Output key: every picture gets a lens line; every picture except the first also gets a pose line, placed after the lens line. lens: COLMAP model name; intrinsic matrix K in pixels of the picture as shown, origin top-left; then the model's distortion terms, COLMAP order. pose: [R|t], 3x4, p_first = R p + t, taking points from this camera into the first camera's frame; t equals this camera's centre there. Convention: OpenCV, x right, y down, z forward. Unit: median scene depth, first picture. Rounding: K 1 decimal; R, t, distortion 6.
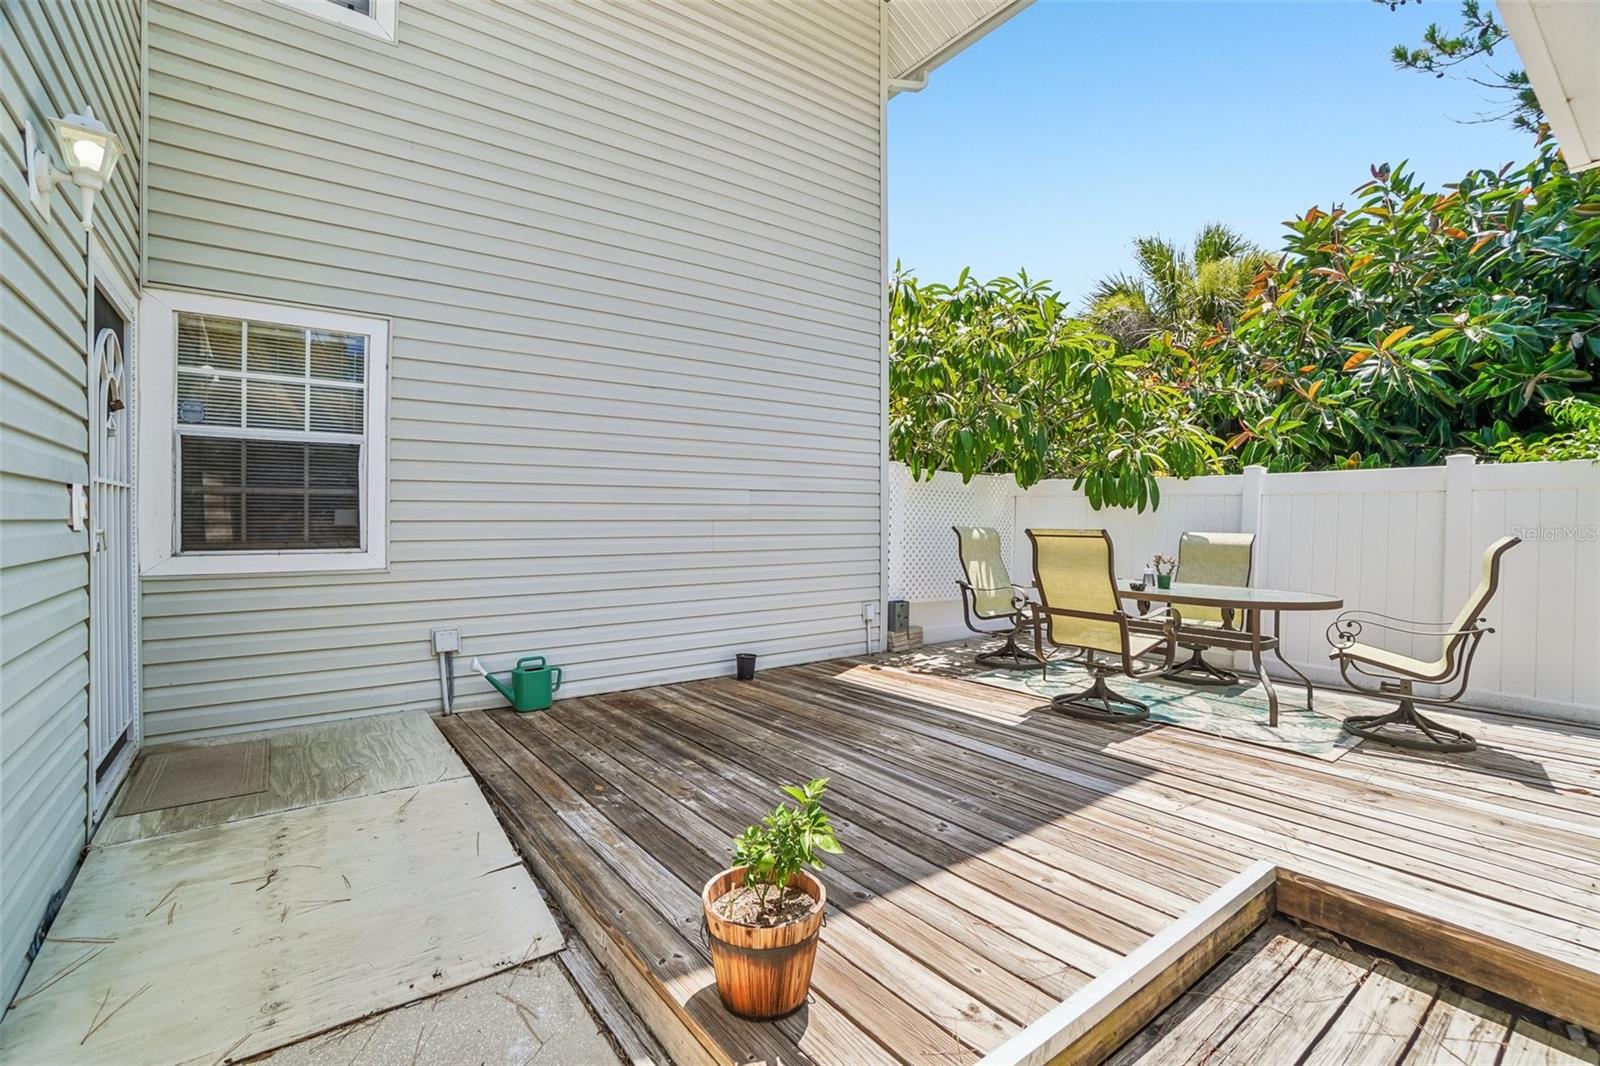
lens RADIAL K [[702.6, 0, 792.4], [0, 702.6, 503.6], [0, 0, 1]] dist [-0.062027, 0.021656]
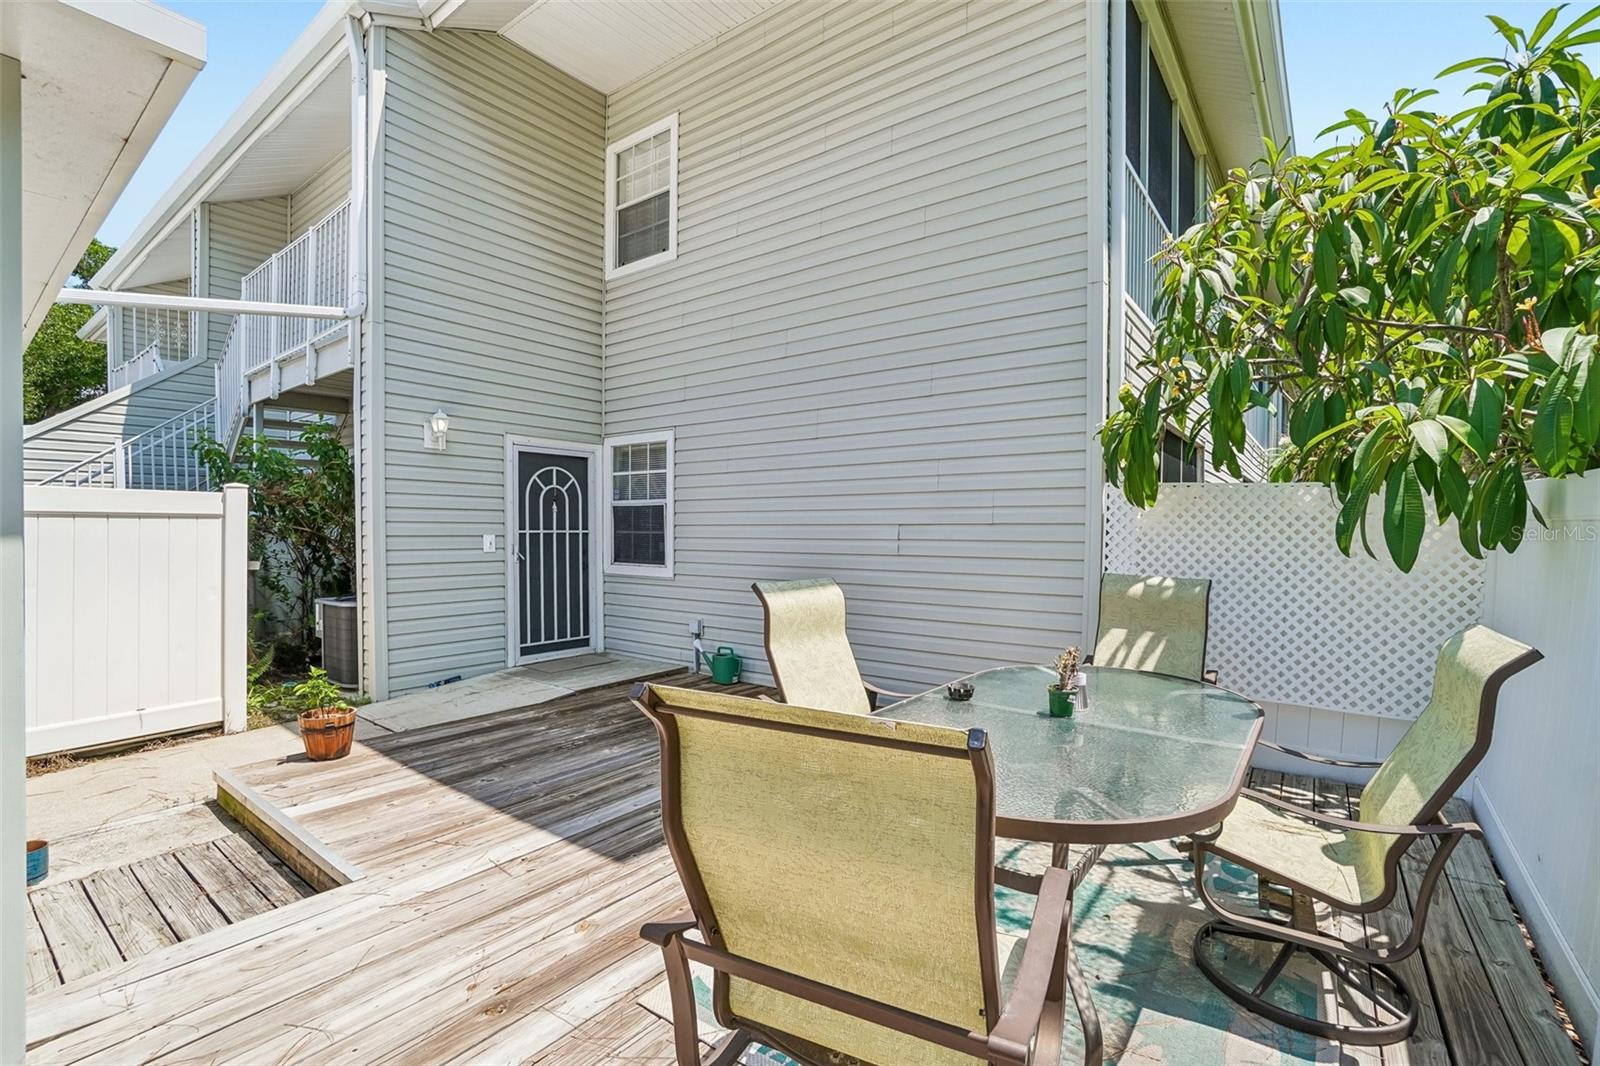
lens RADIAL K [[719.5, 0, 796.2], [0, 719.5, 527.0], [0, 0, 1]] dist [-0.043106, 0.015599]
pose [[0.279808, -0.005324, -0.960041, 1.344793], [0.014288, 0.999897, -0.001380, -0.026234], [0.959950, -0.013331, 0.279856, 0.912696]]
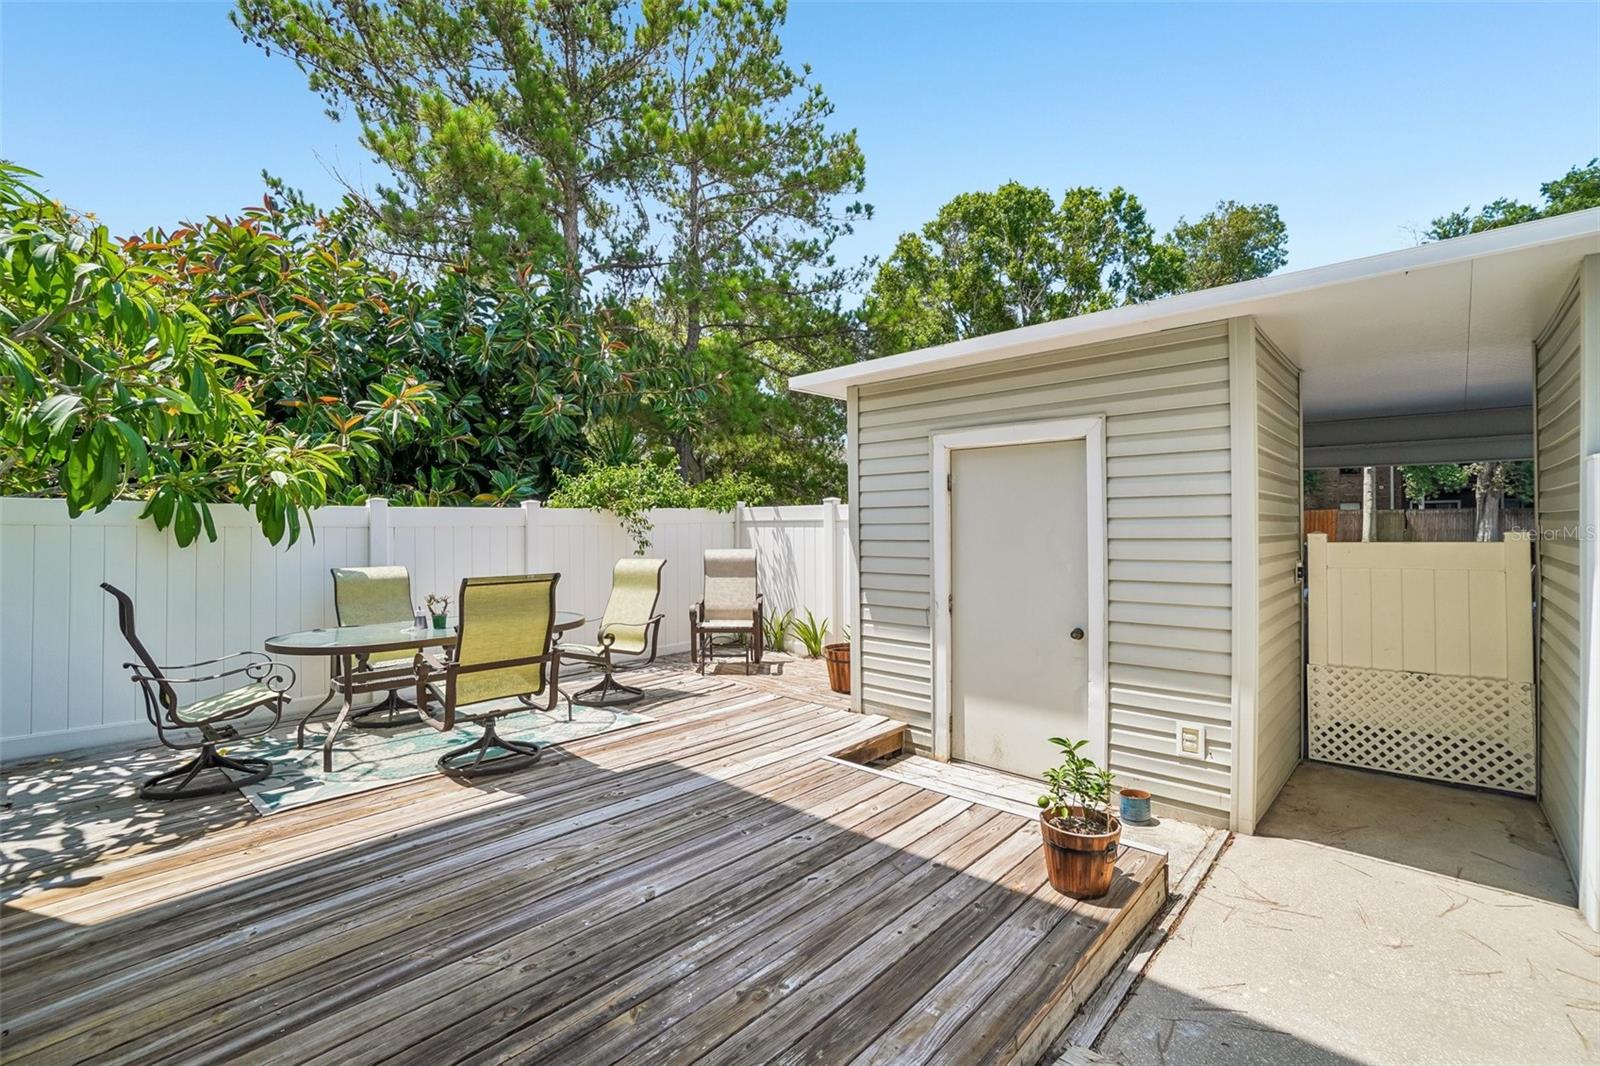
lens RADIAL K [[715.7, 0, 799.9], [0, 715.7, 522.8], [0, 0, 1]] dist [-0.063757, 0.023843]
pose [[-0.177575, -0.003006, 0.984103, -0.720076], [-0.017947, 0.999839, -0.000185, -0.046885], [-0.983944, -0.017694, -0.177601, 0.928490]]
